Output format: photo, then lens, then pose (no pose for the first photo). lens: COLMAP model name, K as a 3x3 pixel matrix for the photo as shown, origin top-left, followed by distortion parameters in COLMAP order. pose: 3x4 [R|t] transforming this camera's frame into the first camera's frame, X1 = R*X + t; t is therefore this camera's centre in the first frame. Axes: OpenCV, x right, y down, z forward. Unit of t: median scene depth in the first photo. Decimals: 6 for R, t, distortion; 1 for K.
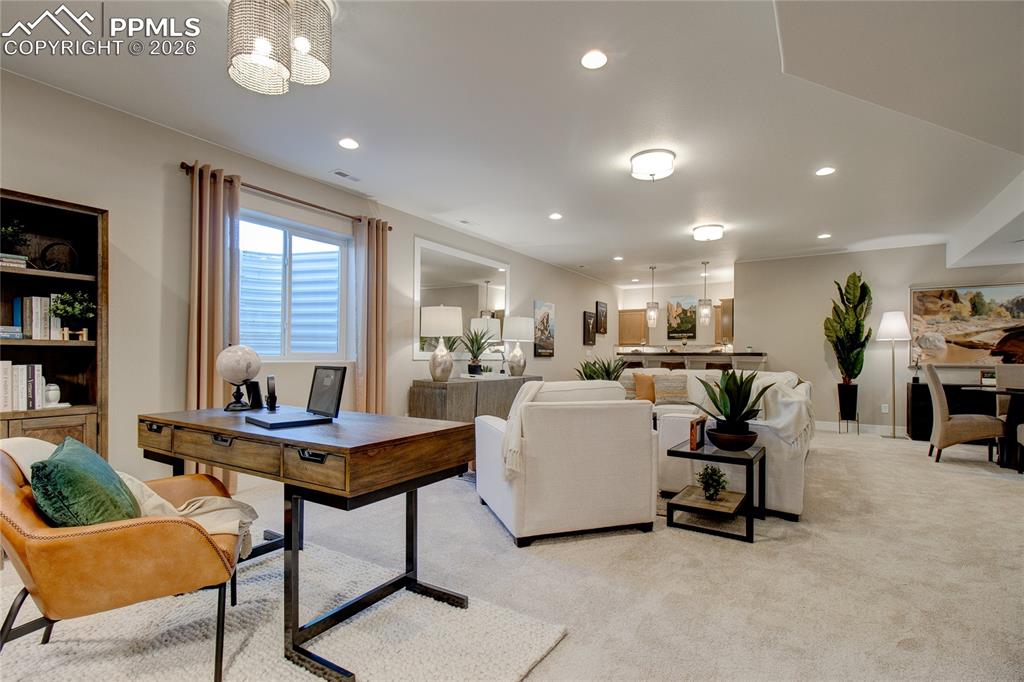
lens RADIAL K [[471.6, 0, 518.5], [0, 471.6, 339.7], [0, 0, 1]] dist [0.020997, -0.012890]
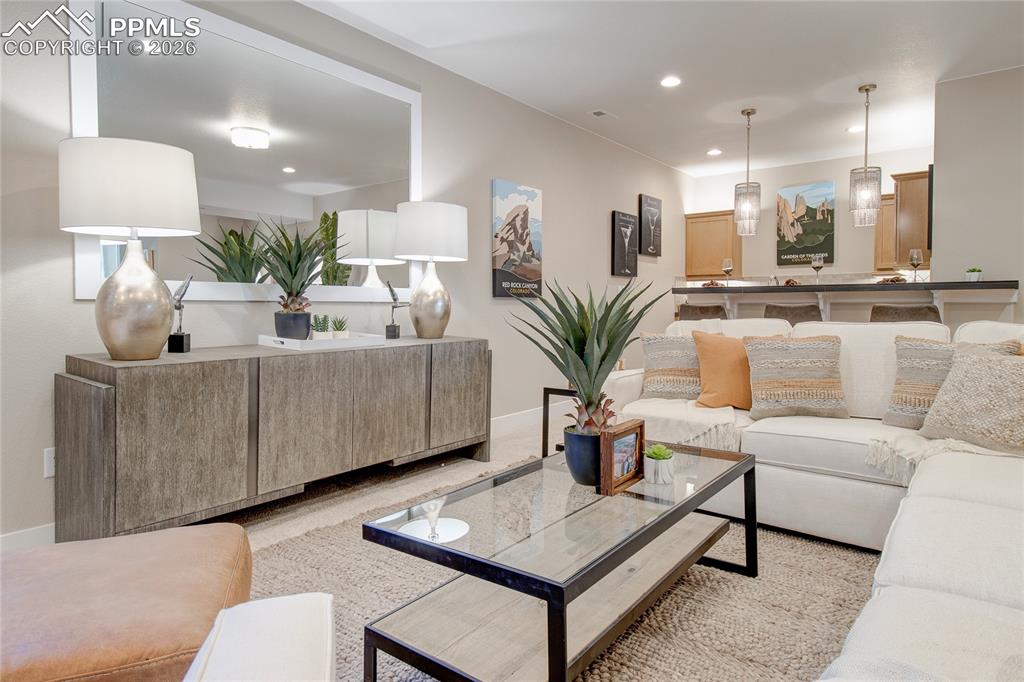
lens RADIAL K [[607.8, 0, 512.1], [0, 607.8, 308.9], [0, 0, 1]] dist [0.000547, 0.000447]
pose [[0.995204, -0.007960, -0.097492, 0.111829], [0.011780, 0.999183, 0.038668, 0.024051], [0.097105, -0.039631, 0.994485, 0.381107]]
